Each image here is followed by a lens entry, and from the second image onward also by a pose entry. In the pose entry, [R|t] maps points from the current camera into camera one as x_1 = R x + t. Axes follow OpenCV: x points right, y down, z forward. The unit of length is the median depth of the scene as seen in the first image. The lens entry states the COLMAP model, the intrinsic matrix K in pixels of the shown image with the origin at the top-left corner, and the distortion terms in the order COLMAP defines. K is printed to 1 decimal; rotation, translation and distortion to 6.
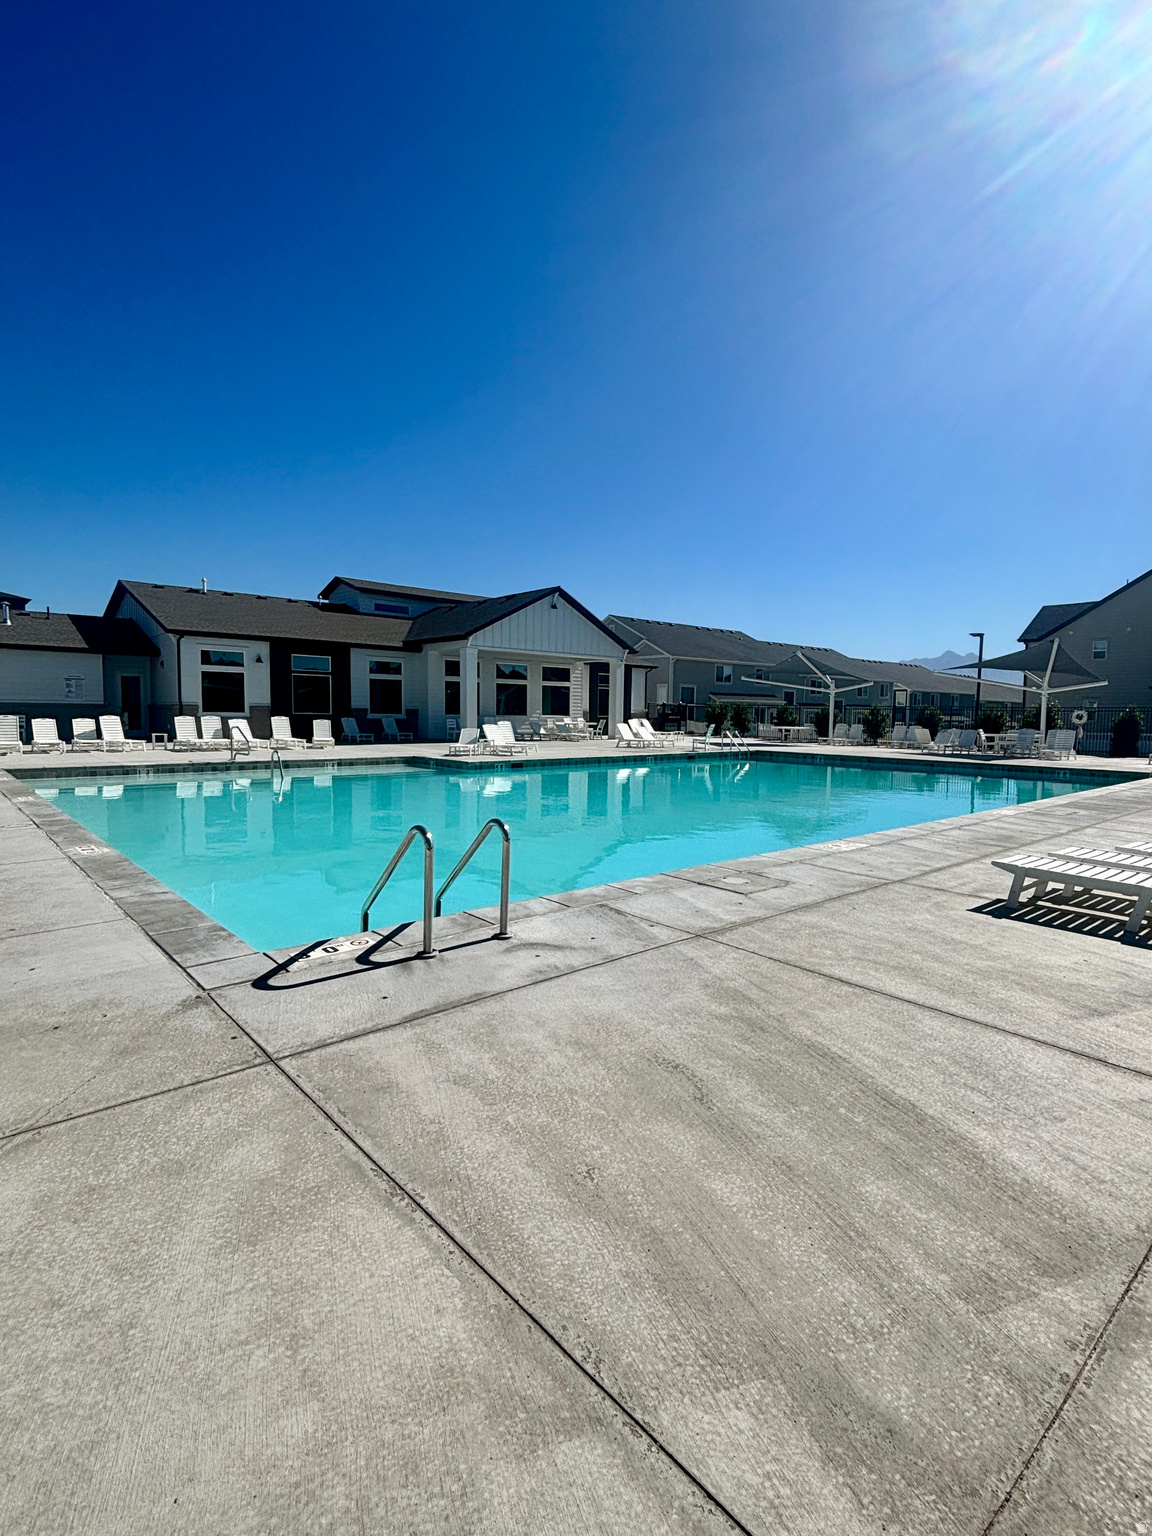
lens RADIAL K [[768.0, 0, 576.0], [0, 768.0, 768.0], [0, 0, 1]] dist [0.090256, -0.051749]
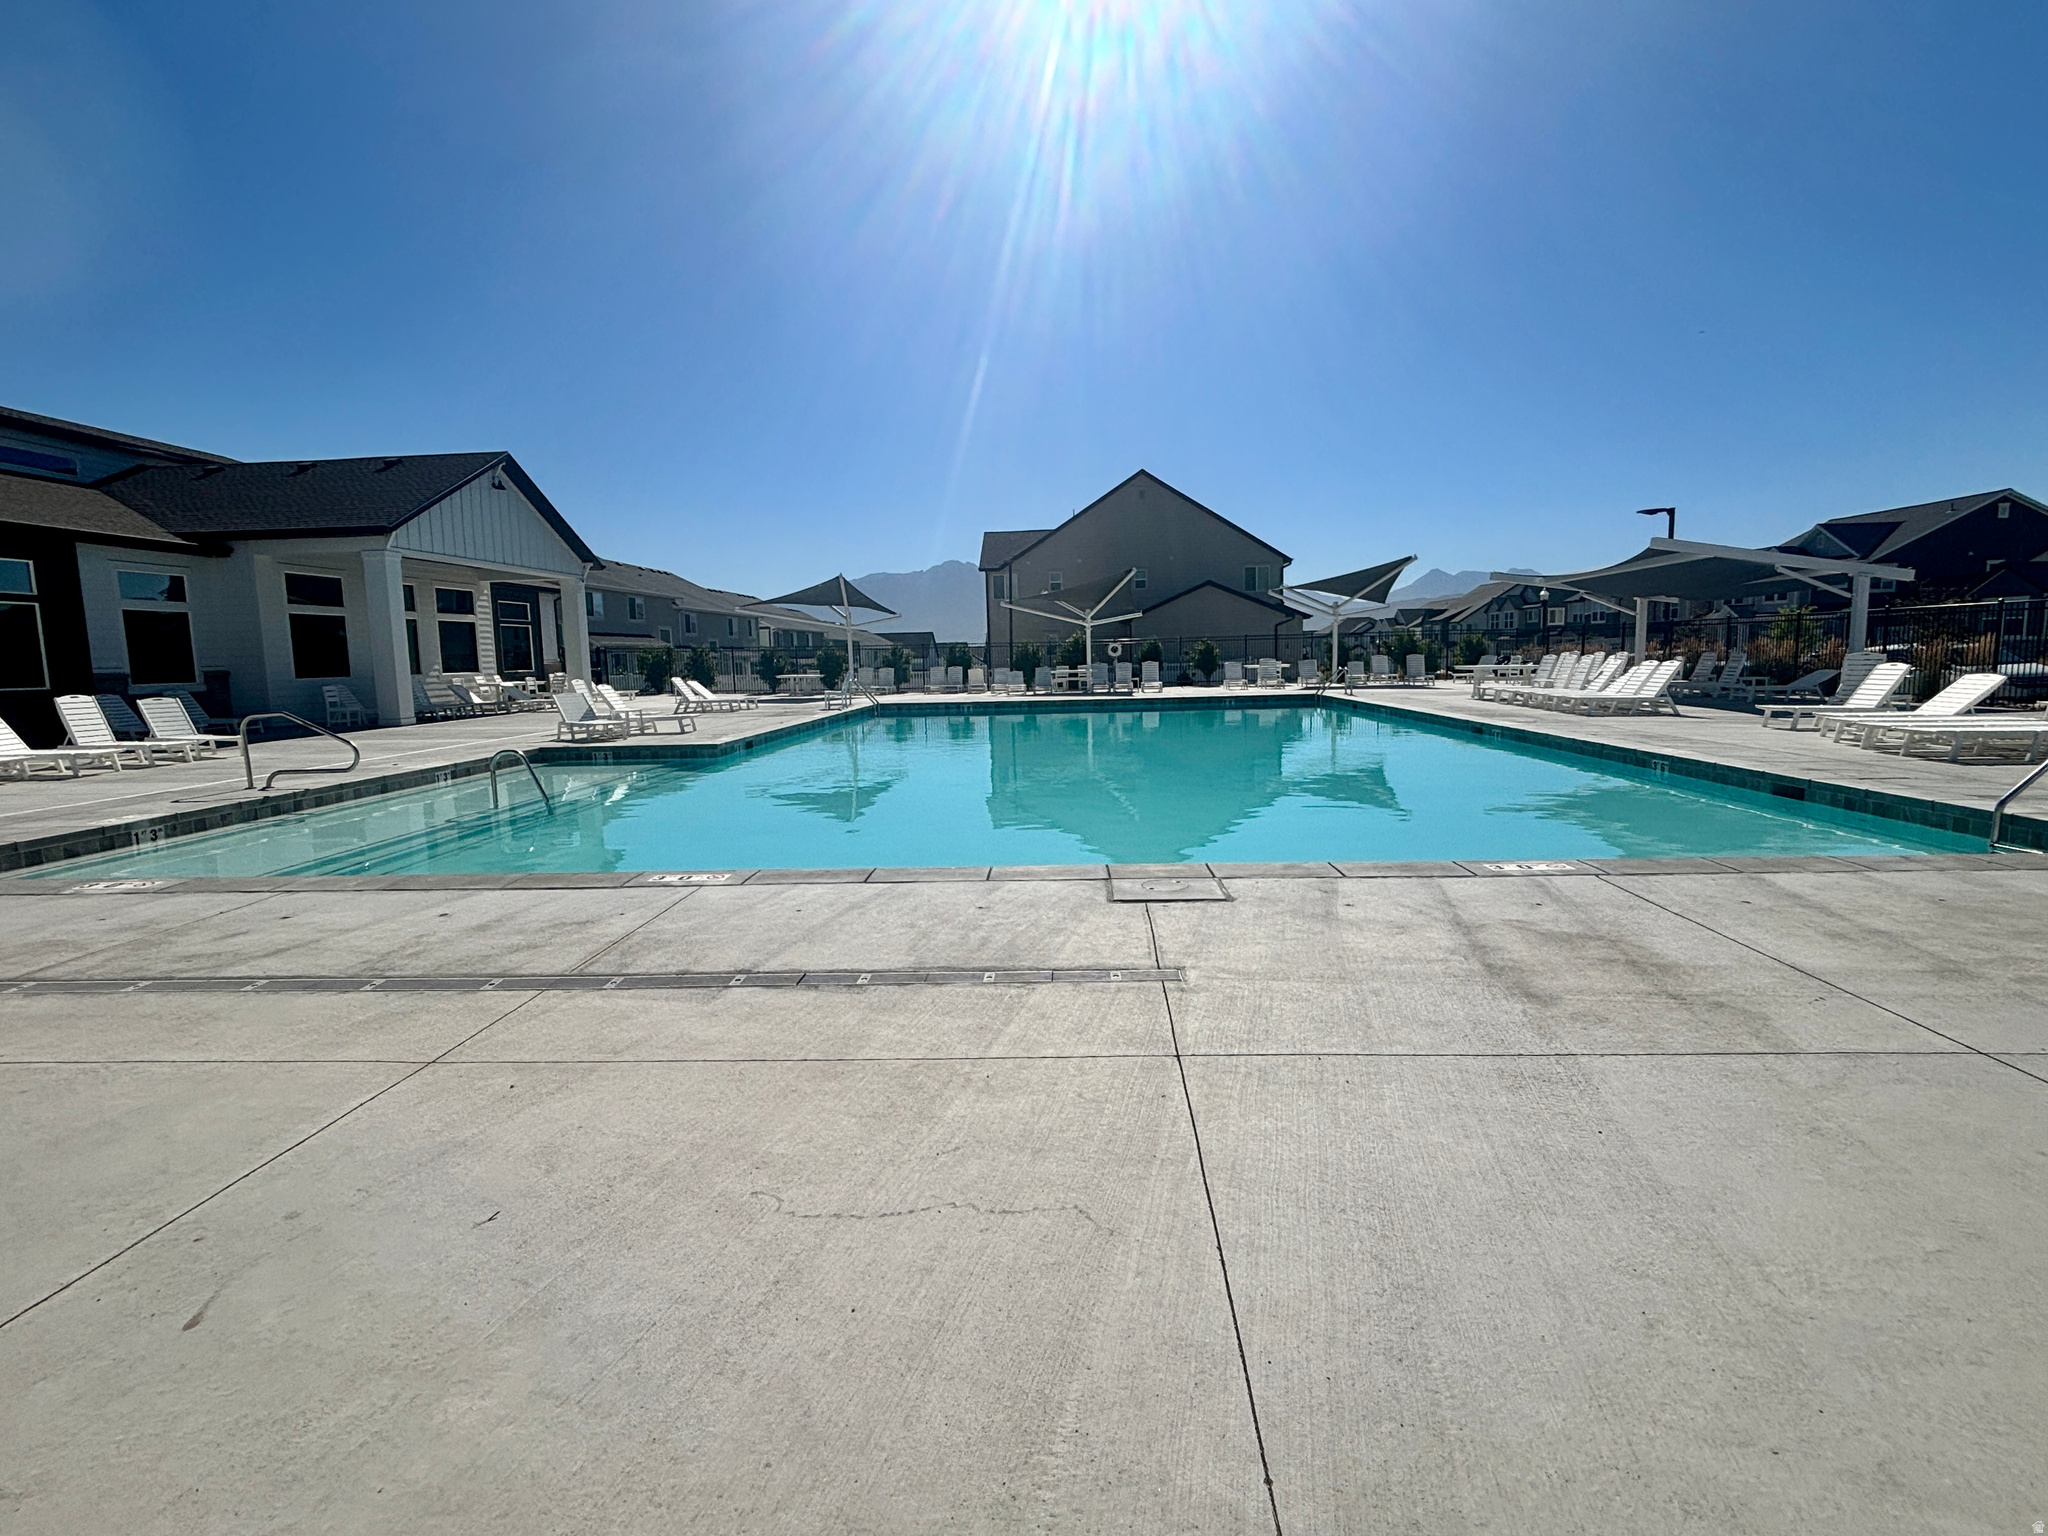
lens RADIAL K [[1024.0, 0, 1024.0], [0, 1024.0, 768.0], [0, 0, 1]] dist [0.090256, -0.051749]
pose [[0.709501, -0.112199, 0.695715, -0.327635], [0.088037, 0.993622, 0.070462, -0.016290], [-0.699184, 0.011256, 0.714853, 0.147293]]
